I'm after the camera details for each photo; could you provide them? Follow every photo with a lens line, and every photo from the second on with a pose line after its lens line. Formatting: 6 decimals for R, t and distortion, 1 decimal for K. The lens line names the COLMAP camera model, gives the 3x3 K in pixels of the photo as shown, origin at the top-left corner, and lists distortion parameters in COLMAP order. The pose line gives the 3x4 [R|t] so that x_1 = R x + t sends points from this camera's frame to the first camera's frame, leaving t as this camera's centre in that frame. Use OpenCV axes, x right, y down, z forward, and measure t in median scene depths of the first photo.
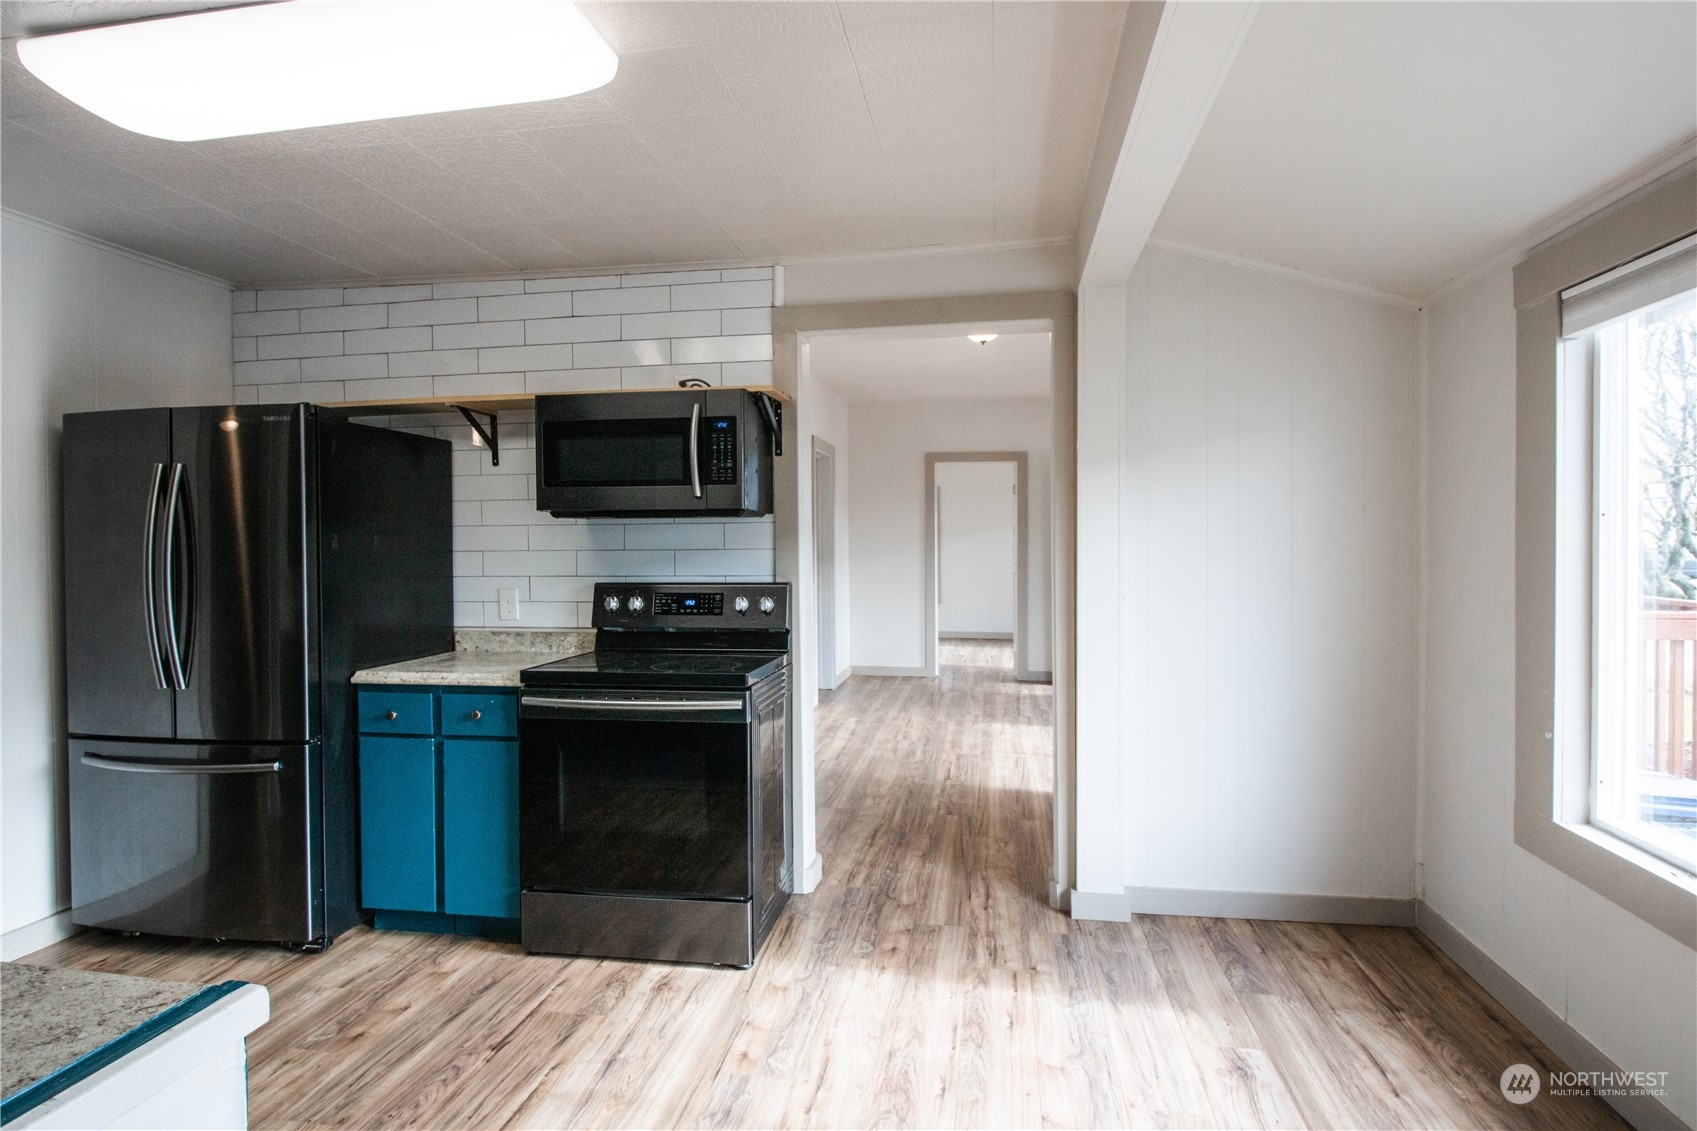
lens RADIAL K [[907.6, 0, 829.3], [0, 907.6, 547.8], [0, 0, 1]] dist [-0.002738, -0.003356]
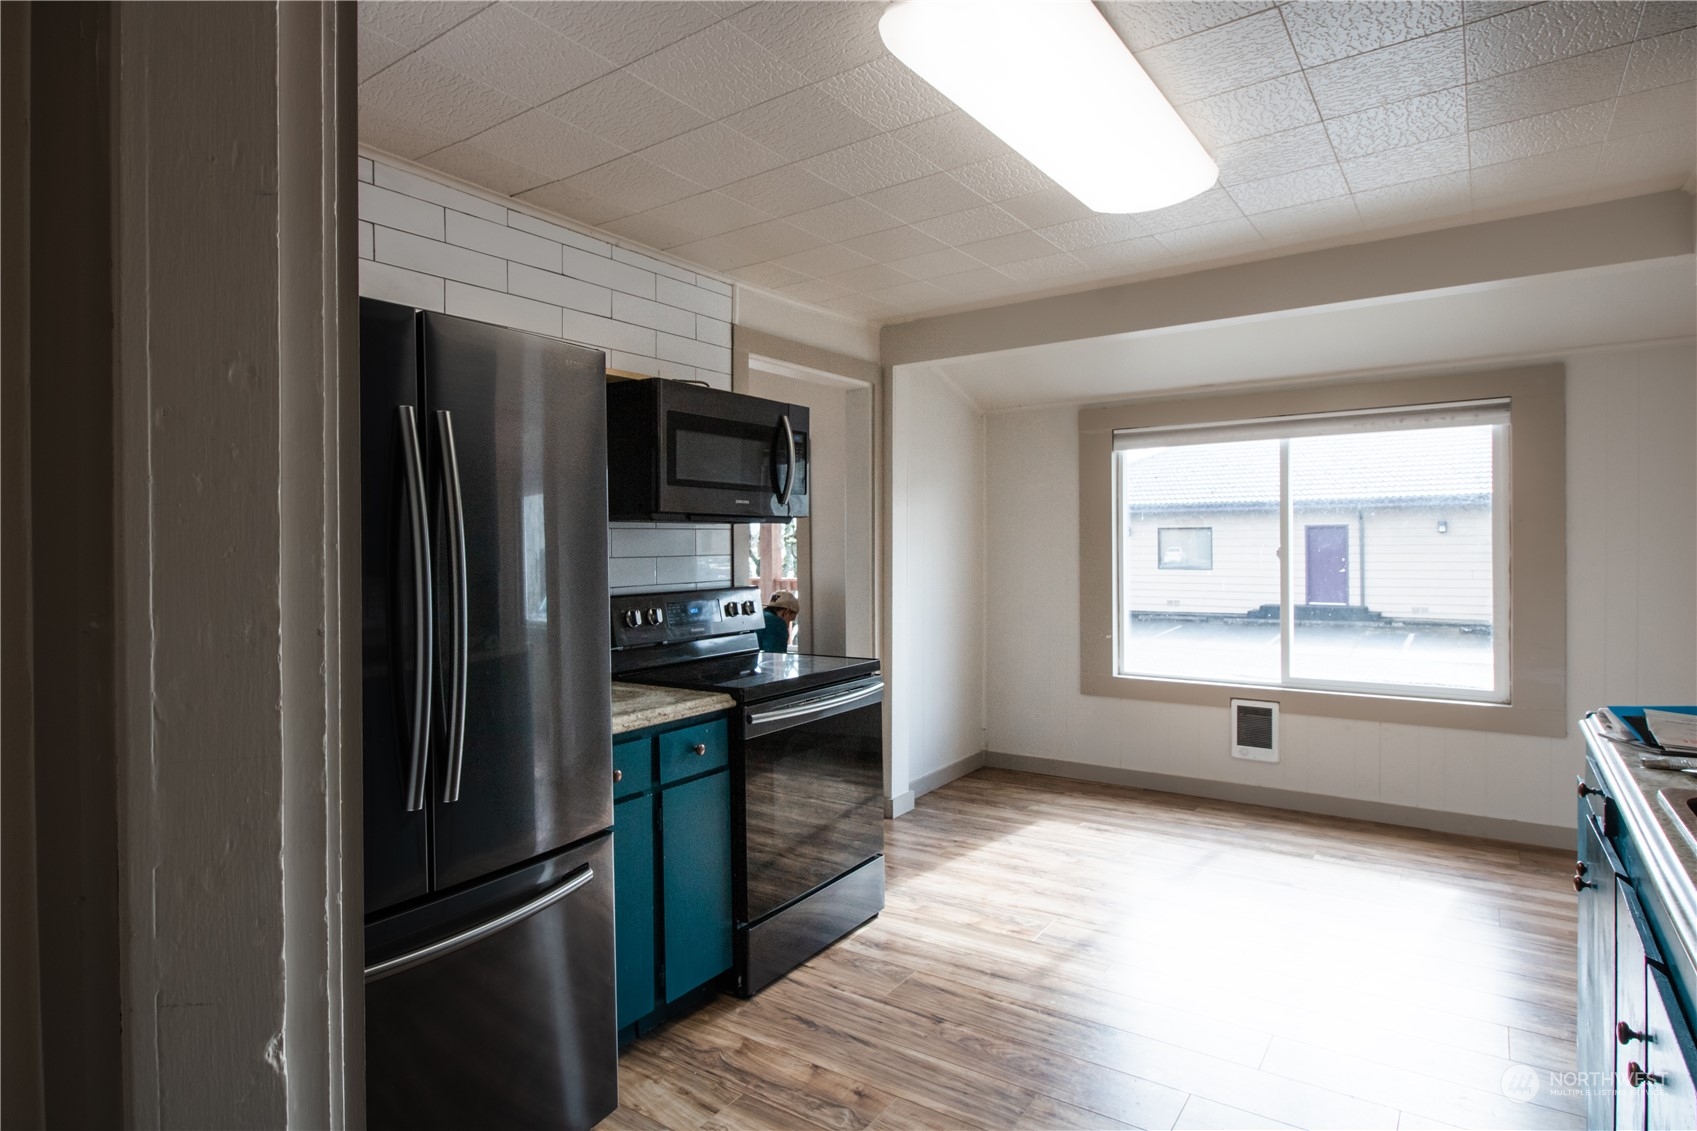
lens RADIAL K [[907.6, 0, 817.1], [0, 907.6, 552.0], [0, 0, 1]] dist [-0.002738, -0.003356]
pose [[0.440343, -0.003277, 0.897824, -1.291251], [0.015730, 0.999868, -0.004066, 0.004993], [-0.897692, 0.015913, 0.440336, 0.609530]]
